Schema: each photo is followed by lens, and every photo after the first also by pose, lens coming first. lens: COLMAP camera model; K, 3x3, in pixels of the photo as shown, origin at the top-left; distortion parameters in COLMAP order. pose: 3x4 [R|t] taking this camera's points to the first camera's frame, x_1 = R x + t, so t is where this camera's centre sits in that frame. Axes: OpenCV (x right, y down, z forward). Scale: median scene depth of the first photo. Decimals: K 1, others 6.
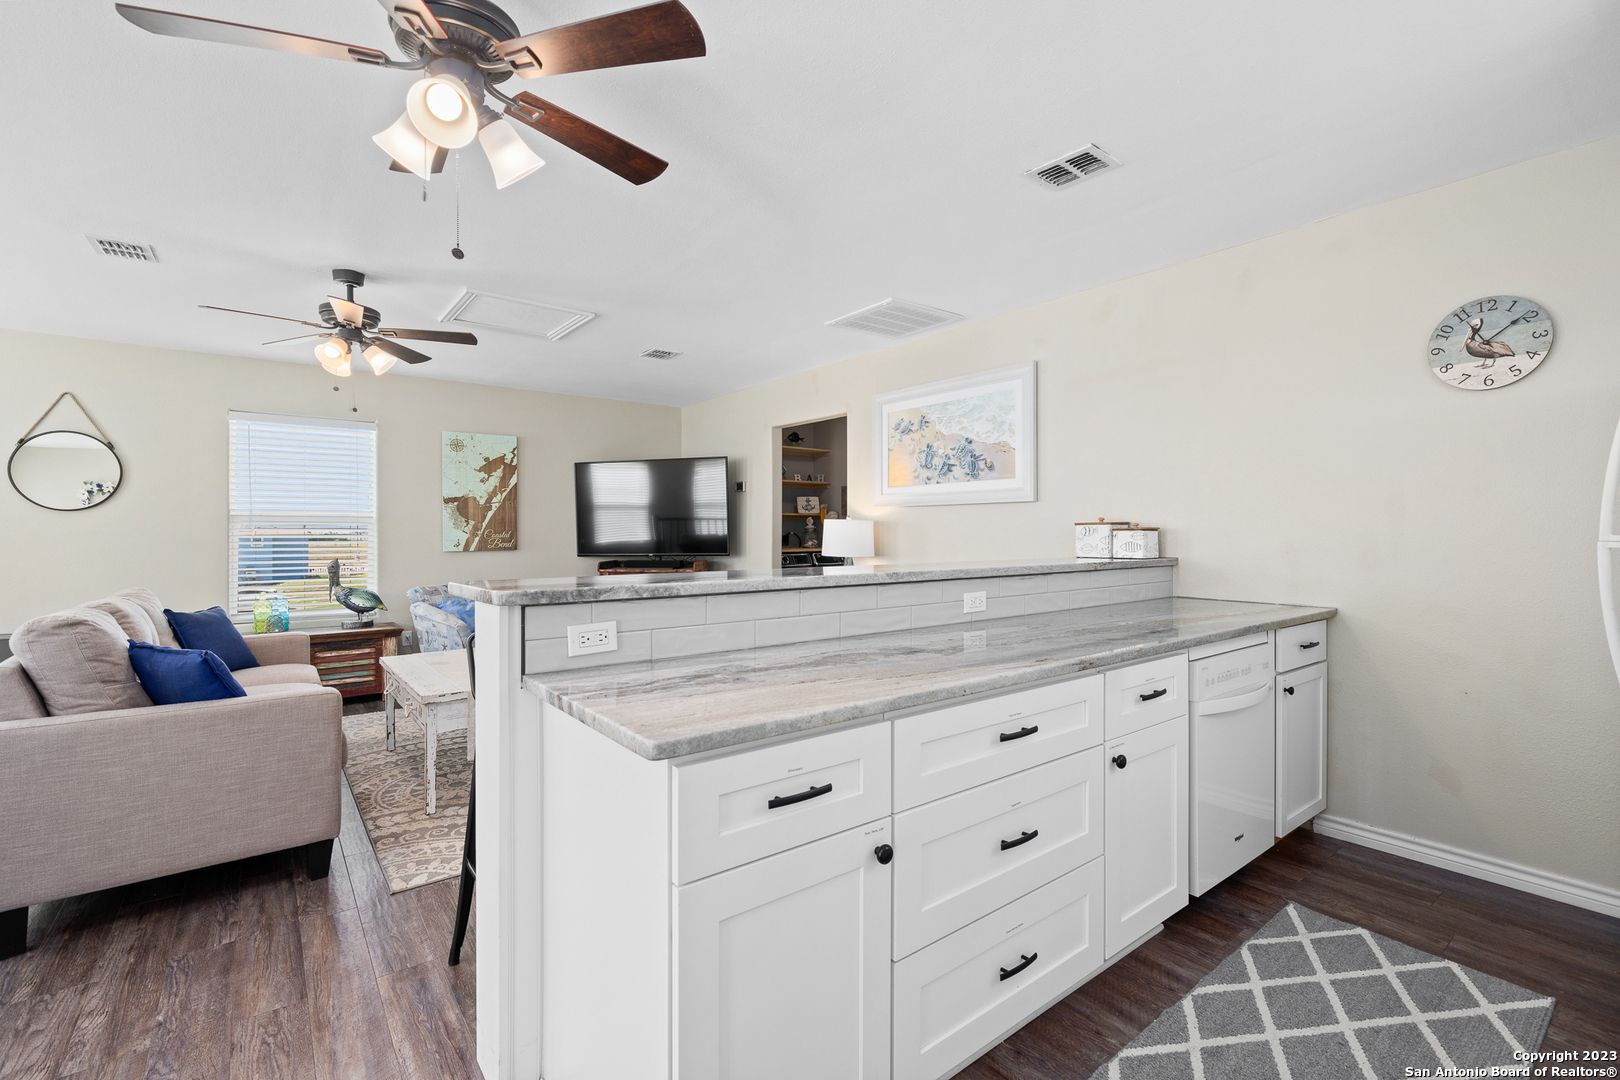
lens RADIAL K [[712.1, 0, 805.3], [0, 712.1, 537.7], [0, 0, 1]] dist [-0.001213, -0.000060]
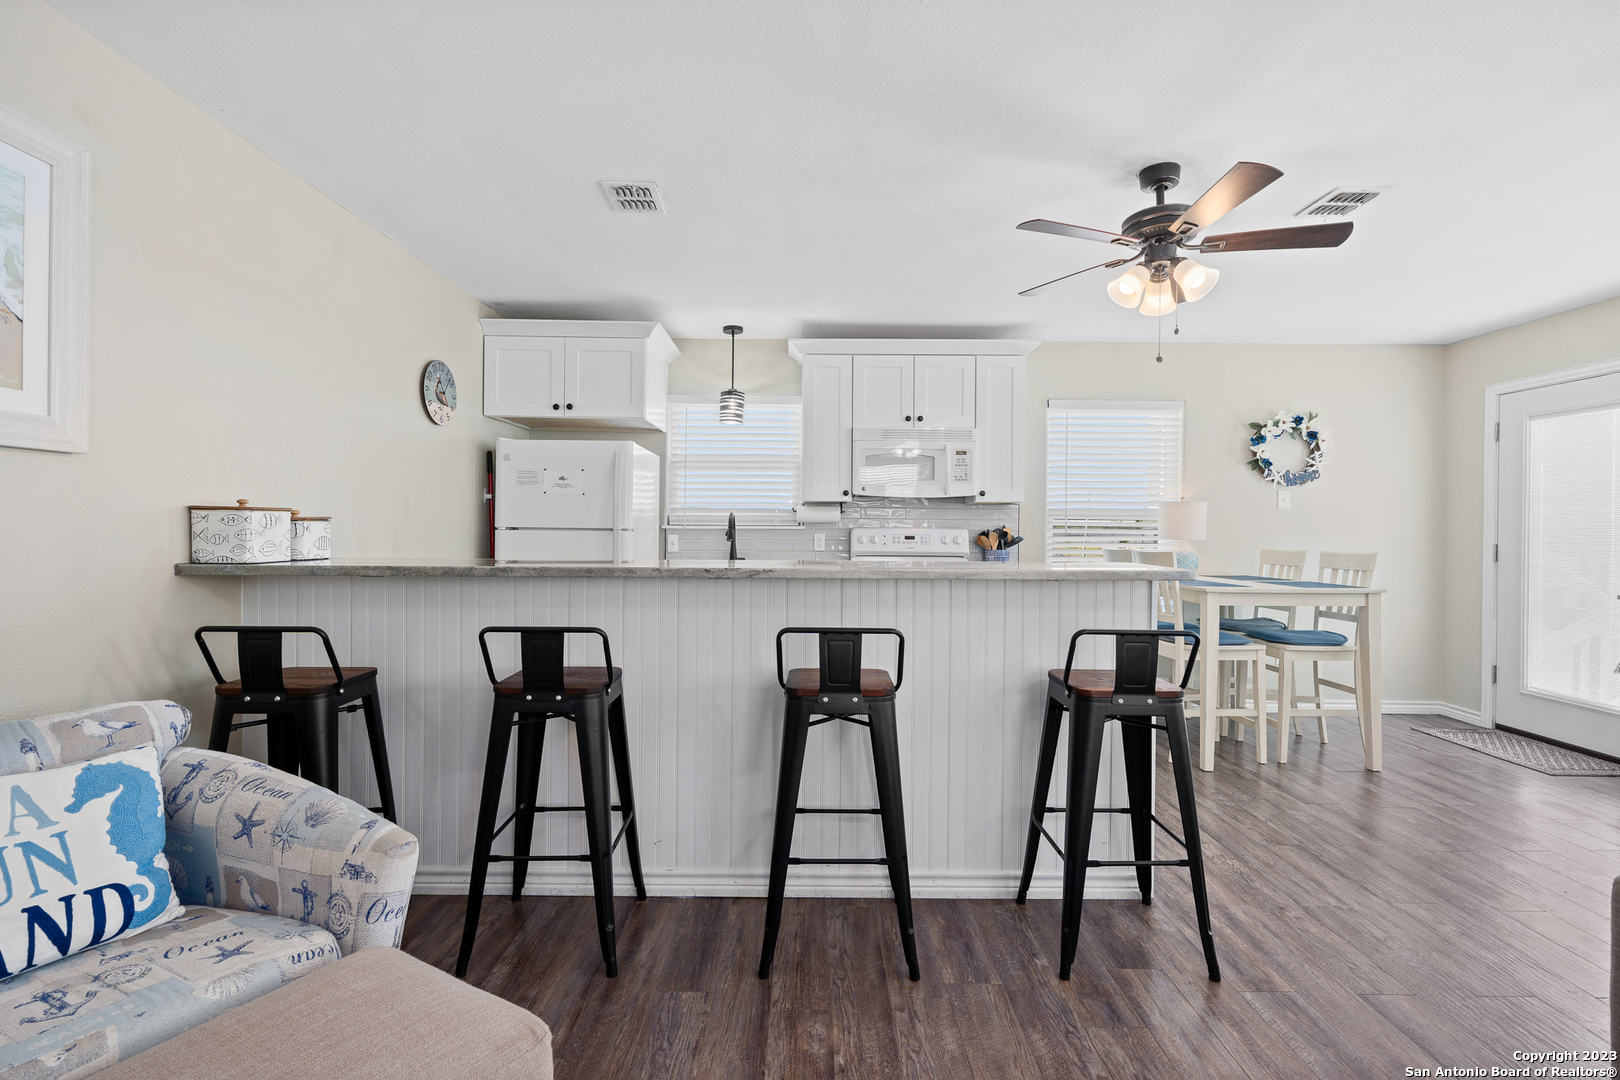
lens RADIAL K [[747.3, 0, 812.2], [0, 747.3, 531.5], [0, 0, 1]] dist [0.004761, 0.001155]
pose [[-0.795059, -0.007188, 0.606490, -0.338986], [-0.000506, 0.999937, 0.011188, -0.006758], [-0.606532, 0.008588, -0.795013, 1.072025]]
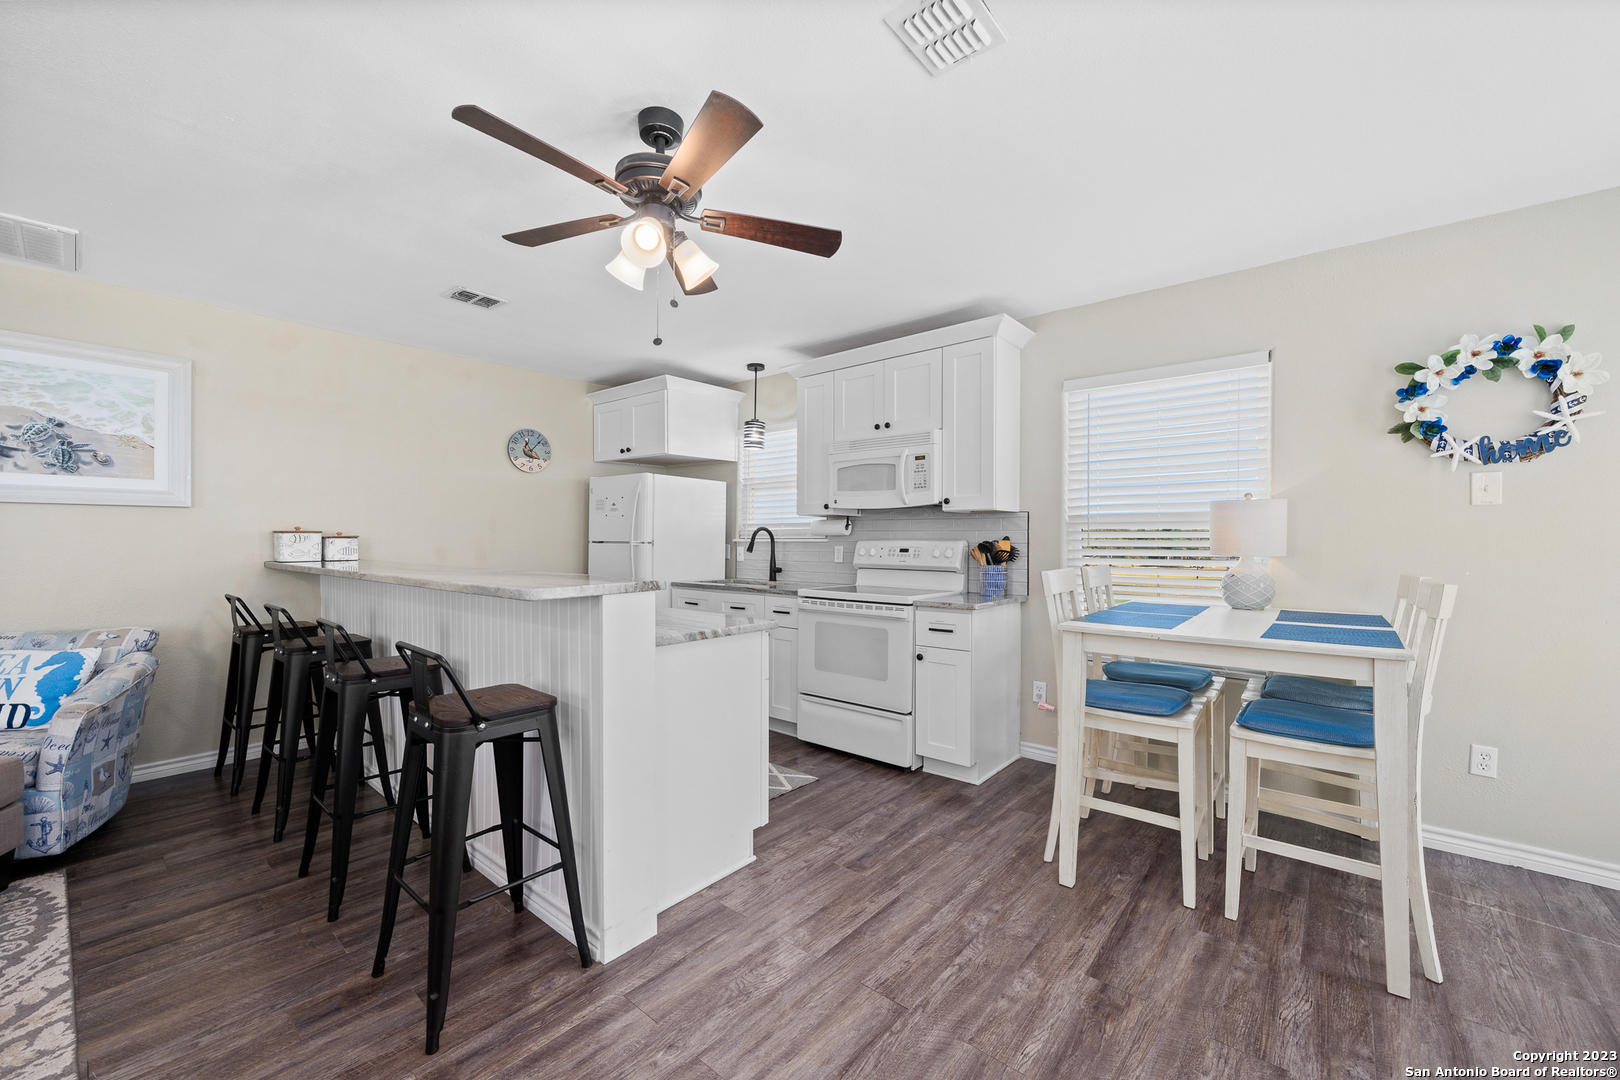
lens RADIAL K [[640.9, 0, 806.5], [0, 640.9, 542.8], [0, 0, 1]] dist [-0.000257, -0.000209]
pose [[-0.207664, -0.005259, 0.978186, -0.669609], [0.007596, 0.999947, 0.006988, -0.003181], [-0.978171, 0.008882, -0.207613, 0.363129]]
